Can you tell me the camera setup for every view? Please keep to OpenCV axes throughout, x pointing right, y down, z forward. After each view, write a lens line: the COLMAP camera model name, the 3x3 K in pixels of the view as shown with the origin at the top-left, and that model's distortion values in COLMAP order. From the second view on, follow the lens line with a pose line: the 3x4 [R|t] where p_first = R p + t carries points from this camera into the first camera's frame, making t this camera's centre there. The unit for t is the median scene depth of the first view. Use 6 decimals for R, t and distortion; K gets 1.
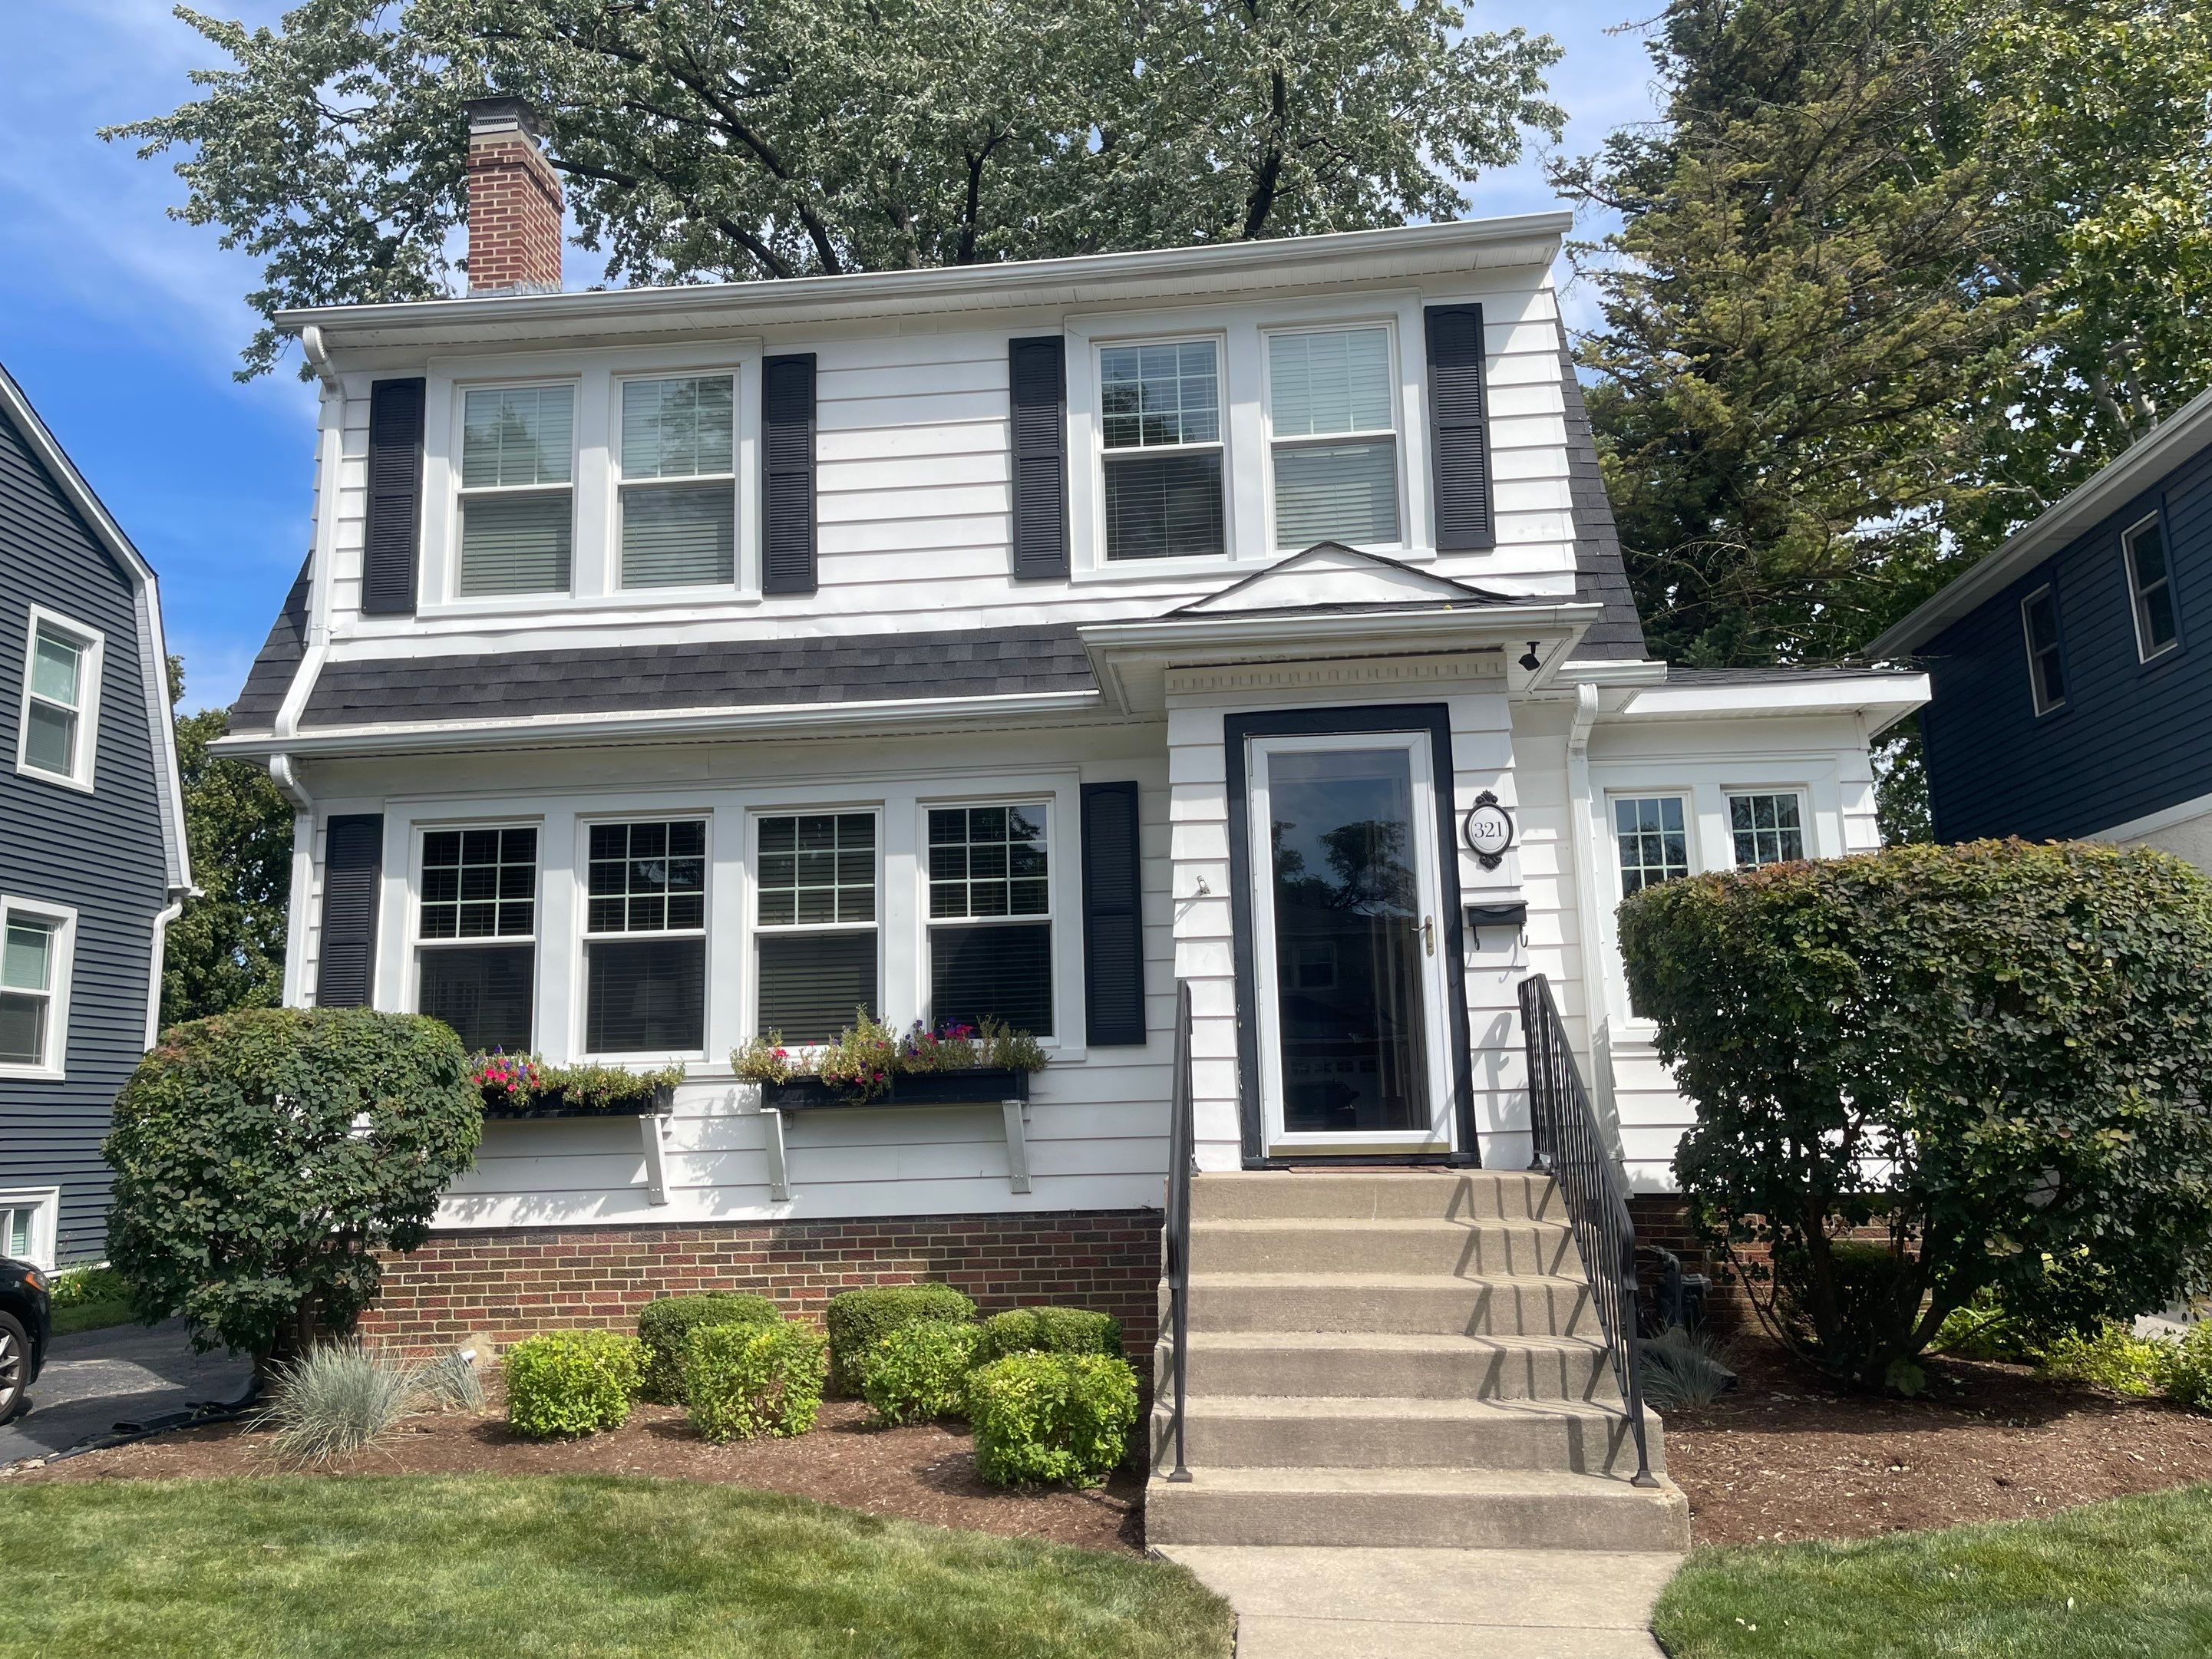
lens RADIAL K [[1671.5, 0, 1110.5], [0, 1671.5, 813.6], [0, 0, 1]] dist [0.044168, -0.037993]
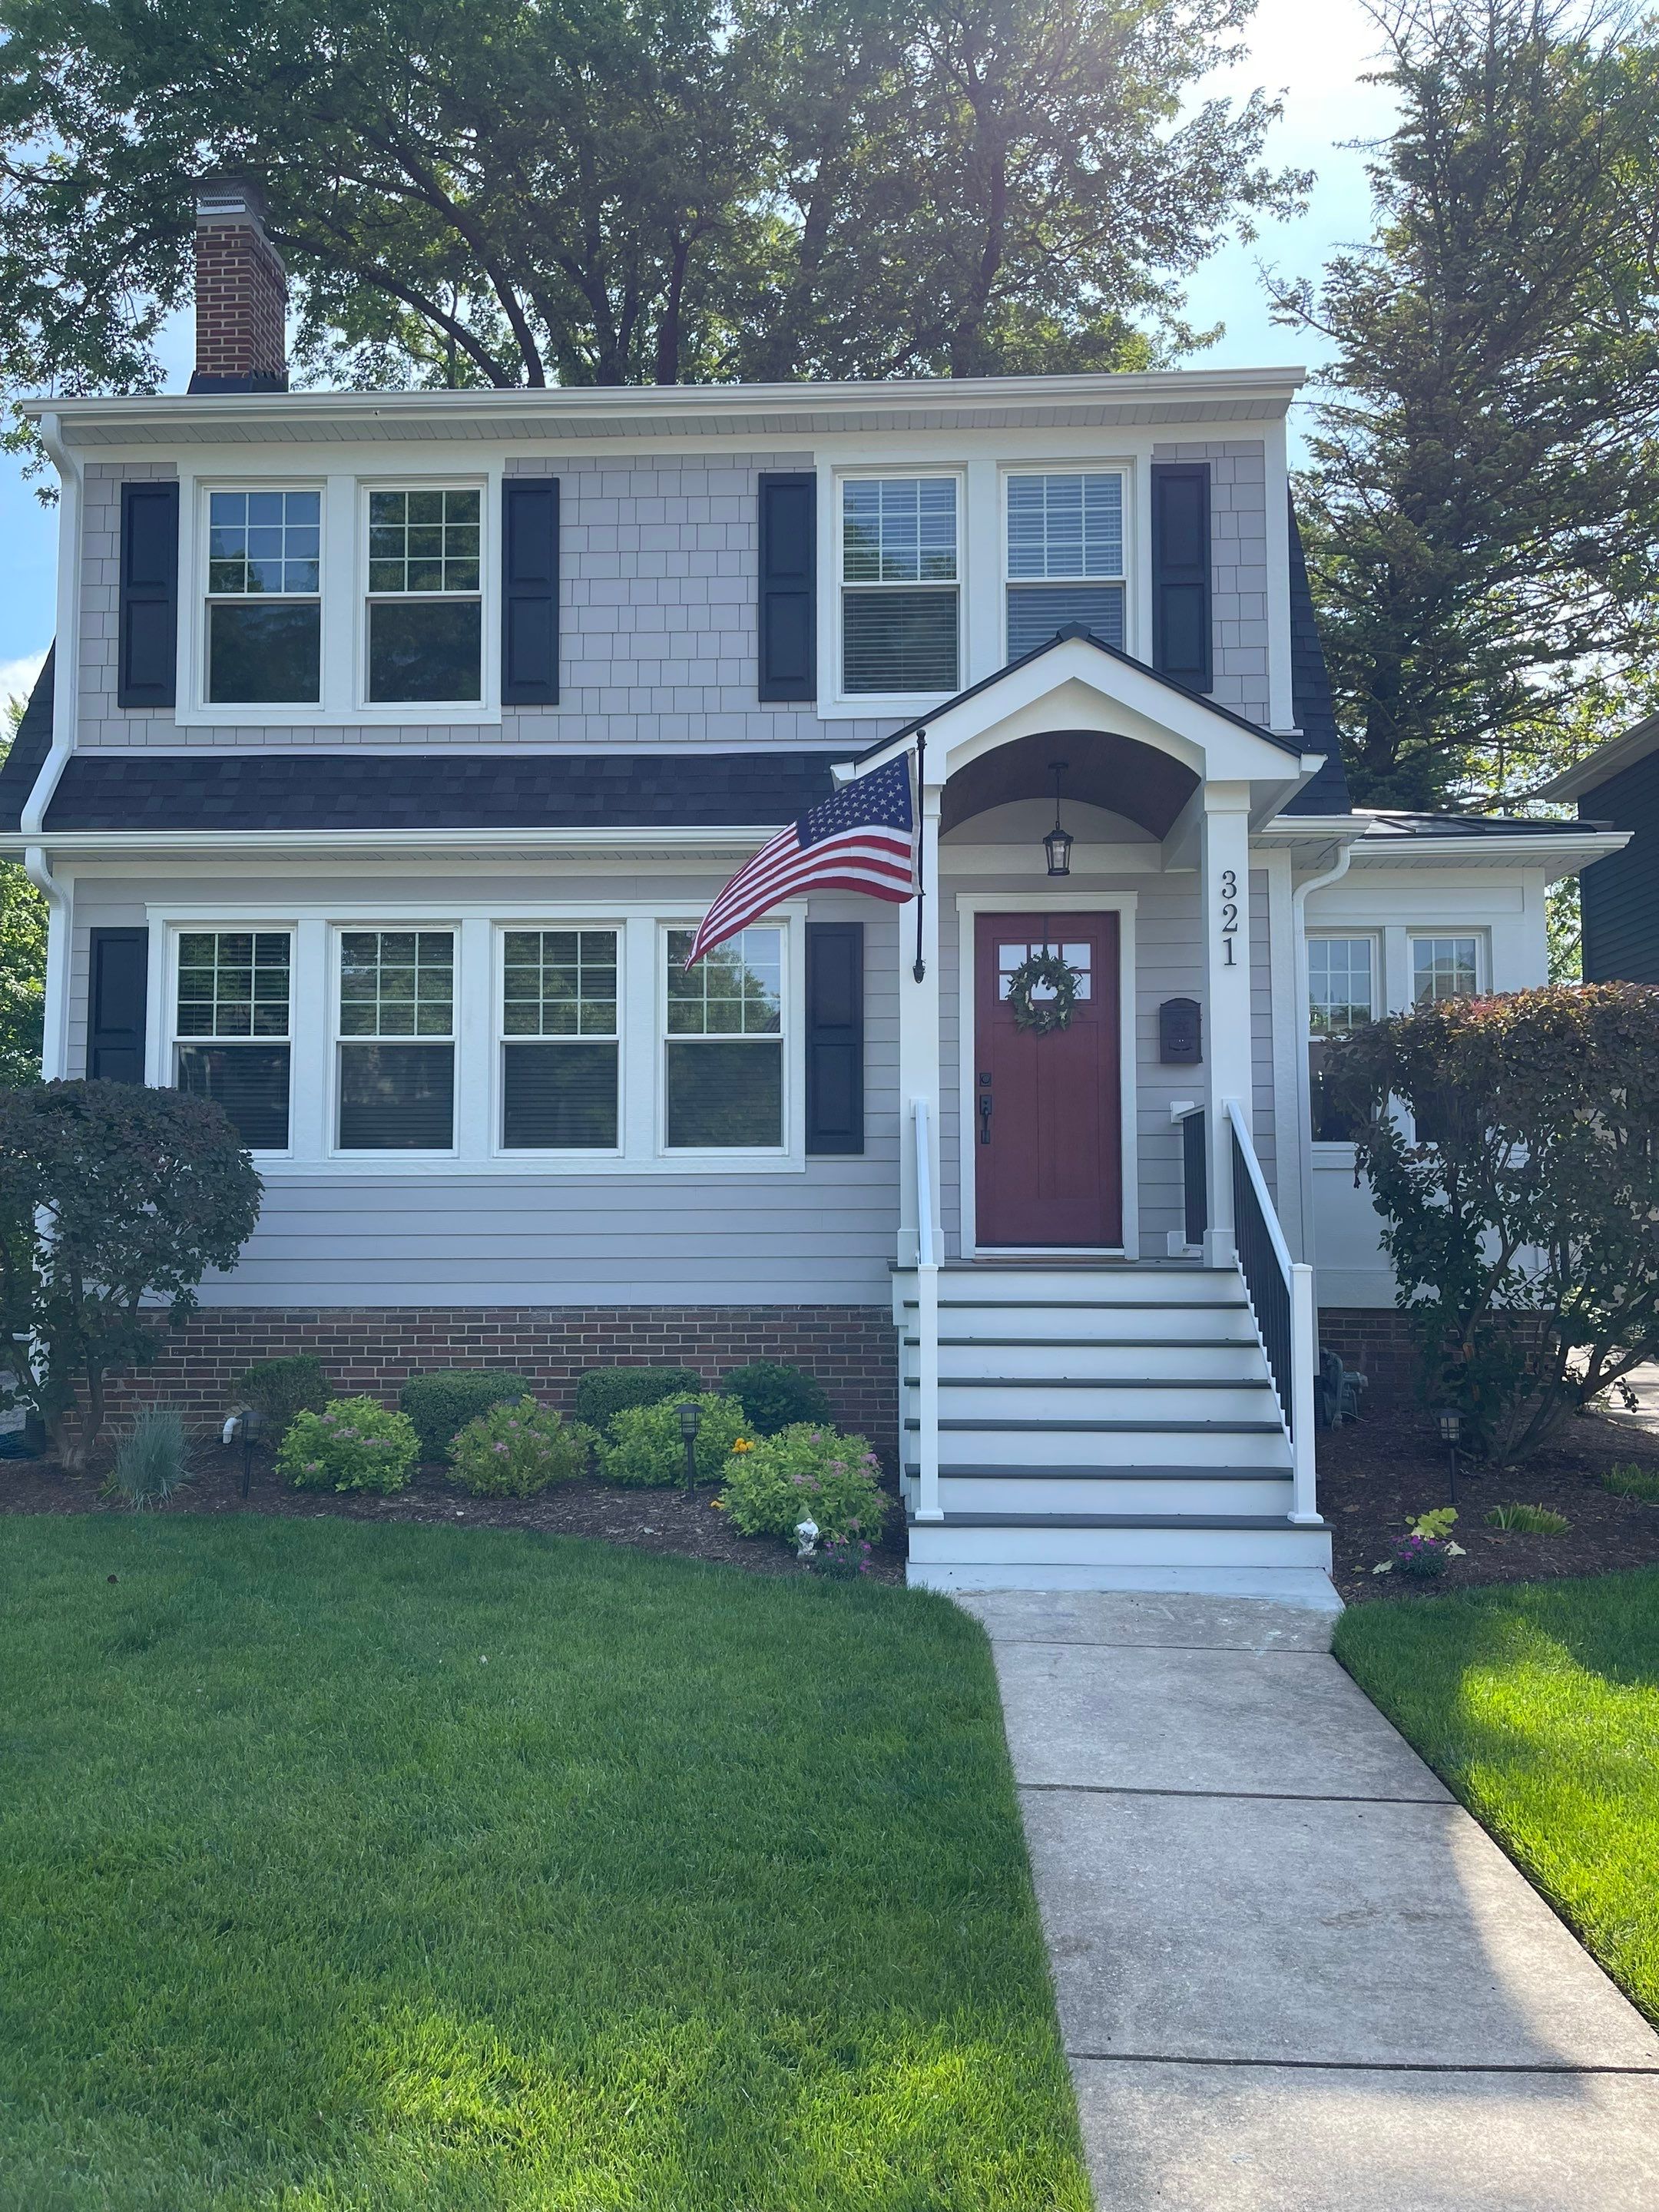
lens RADIAL K [[1671.7, 0, 842.3], [0, 1671.7, 1118.7], [0, 0, 1]] dist [0.044168, -0.037993]
pose [[0.998554, 0.027319, 0.046301, -0.044009], [-0.032549, 0.992685, 0.116260, -0.009838], [-0.042786, -0.117599, 0.992139, -0.064059]]
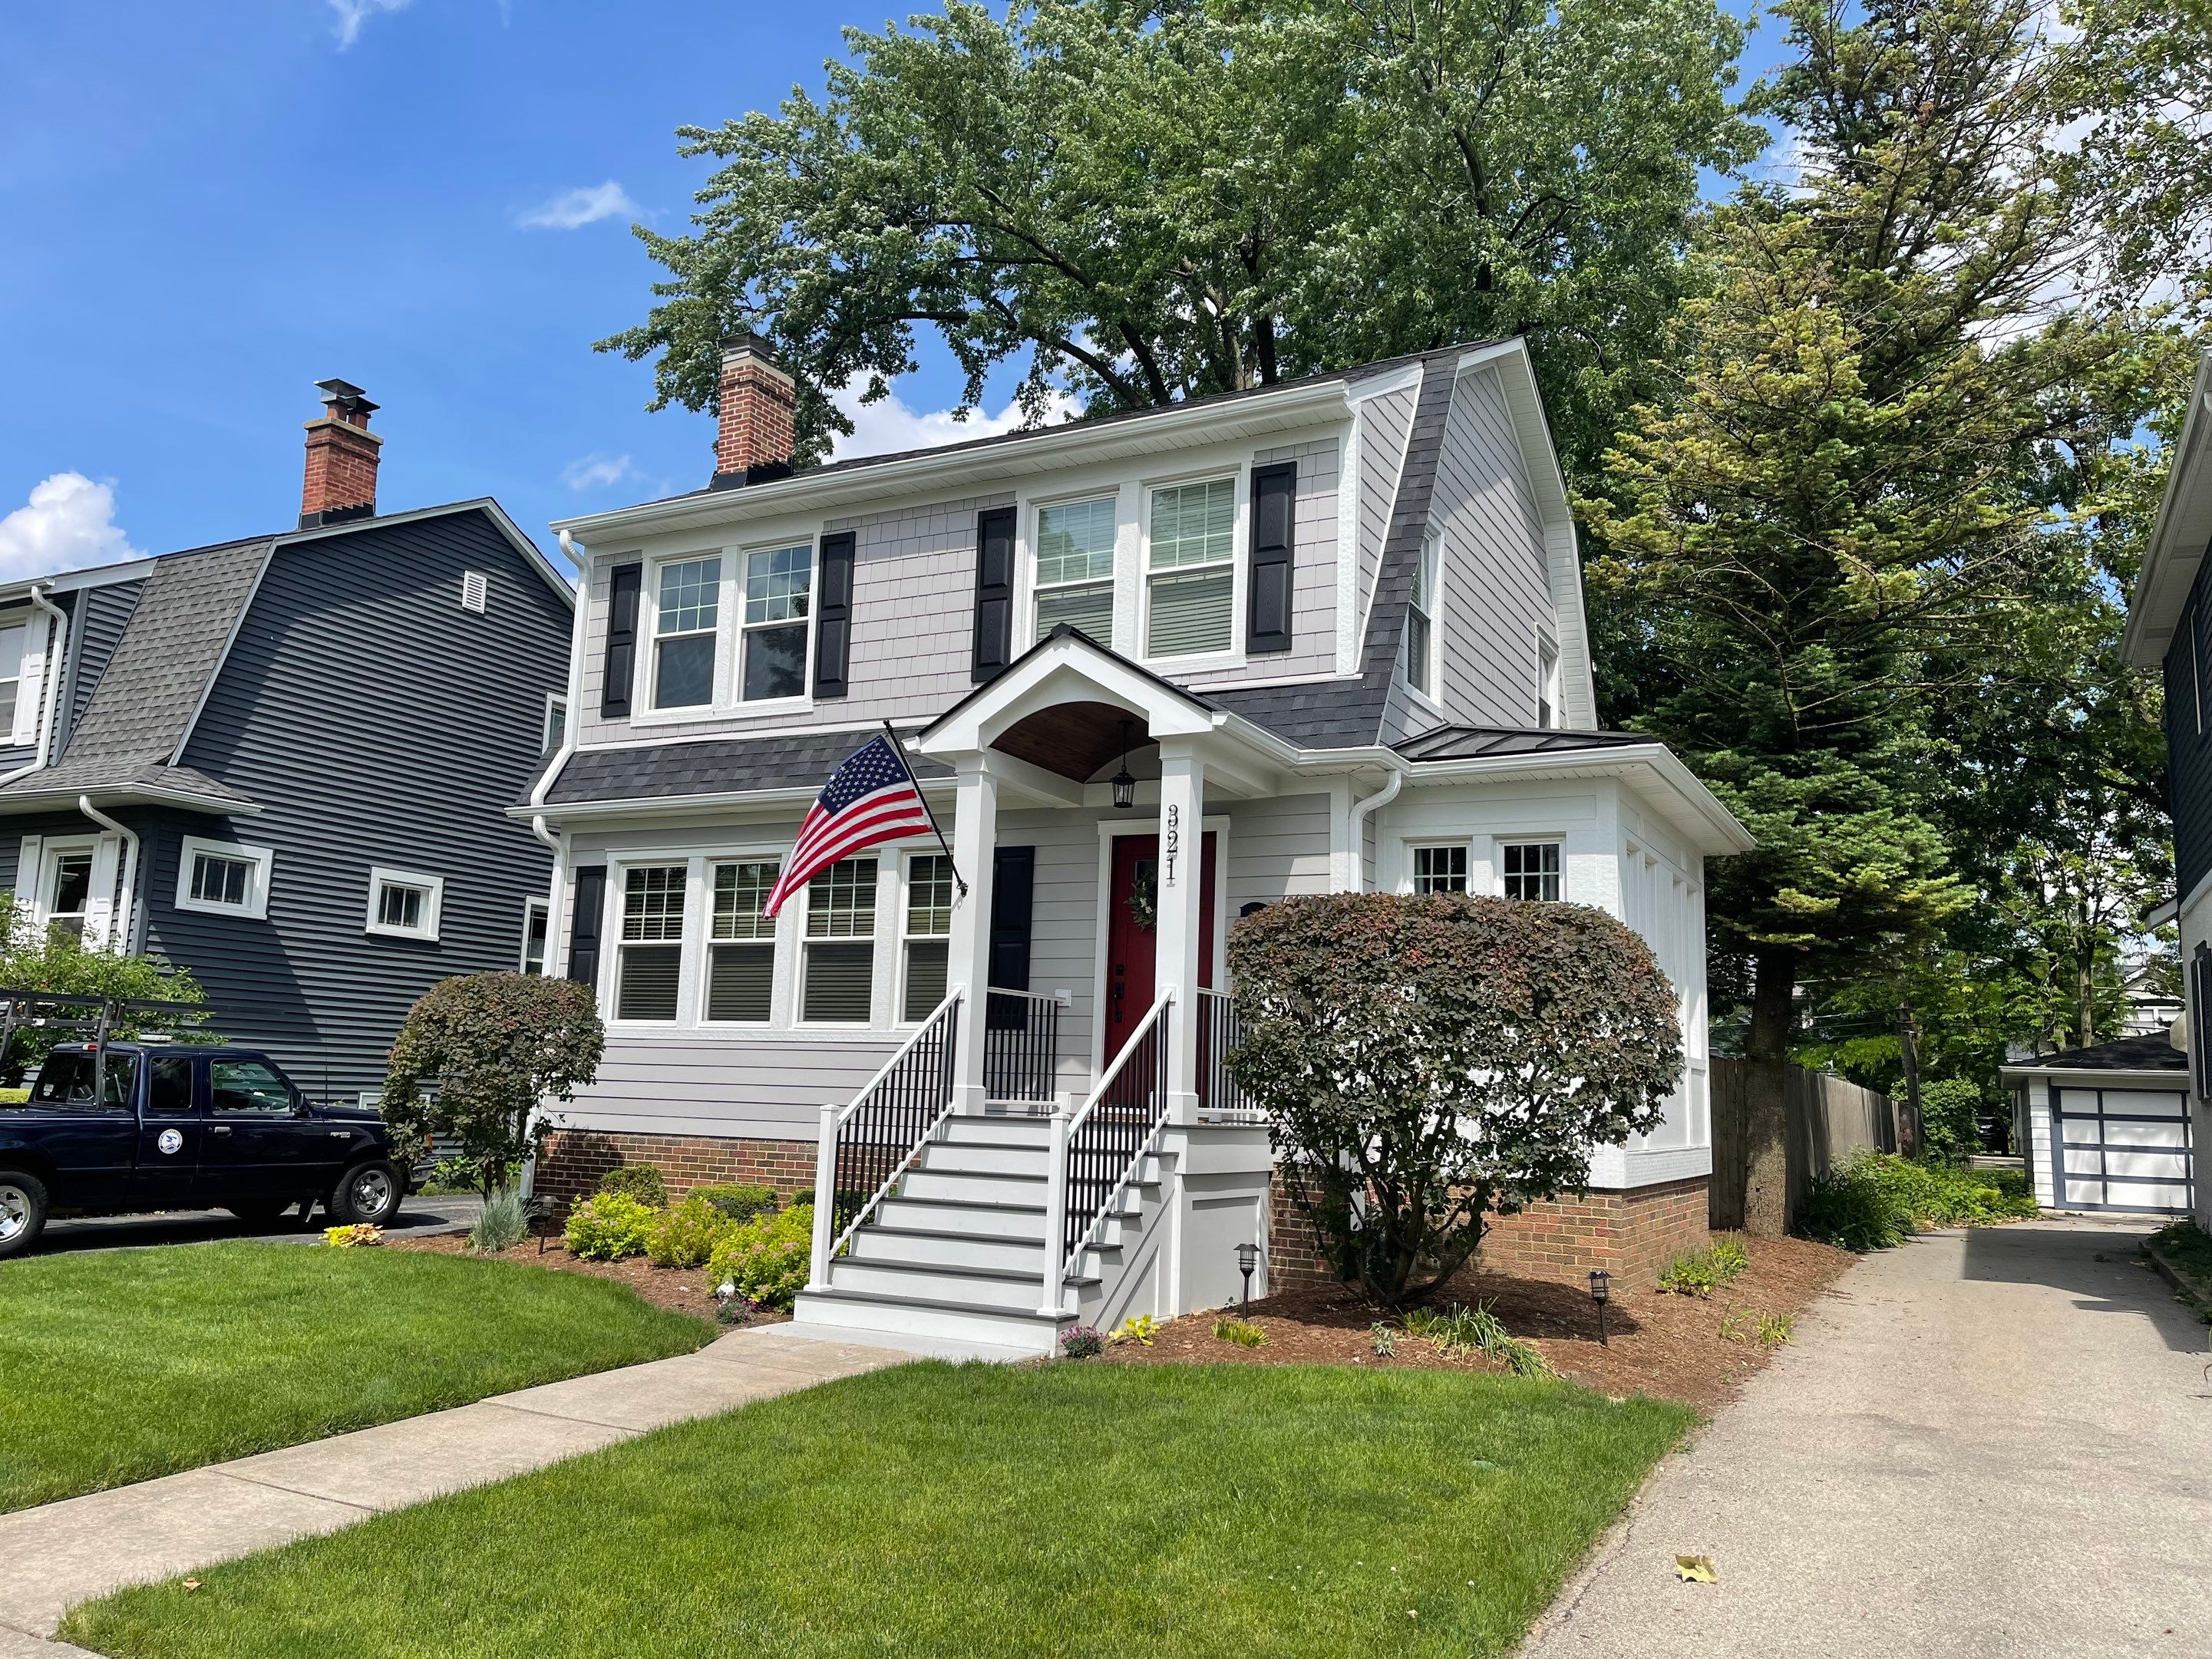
lens RADIAL K [[1671.5, 0, 1111.4], [0, 1671.5, 835.6], [0, 0, 1]] dist [0.044168, -0.037993]
pose [[0.921665, -0.001504, -0.387984, 0.582494], [0.010649, 0.999714, 0.021421, -0.046942], [0.387841, -0.023875, 0.921417, -0.214735]]
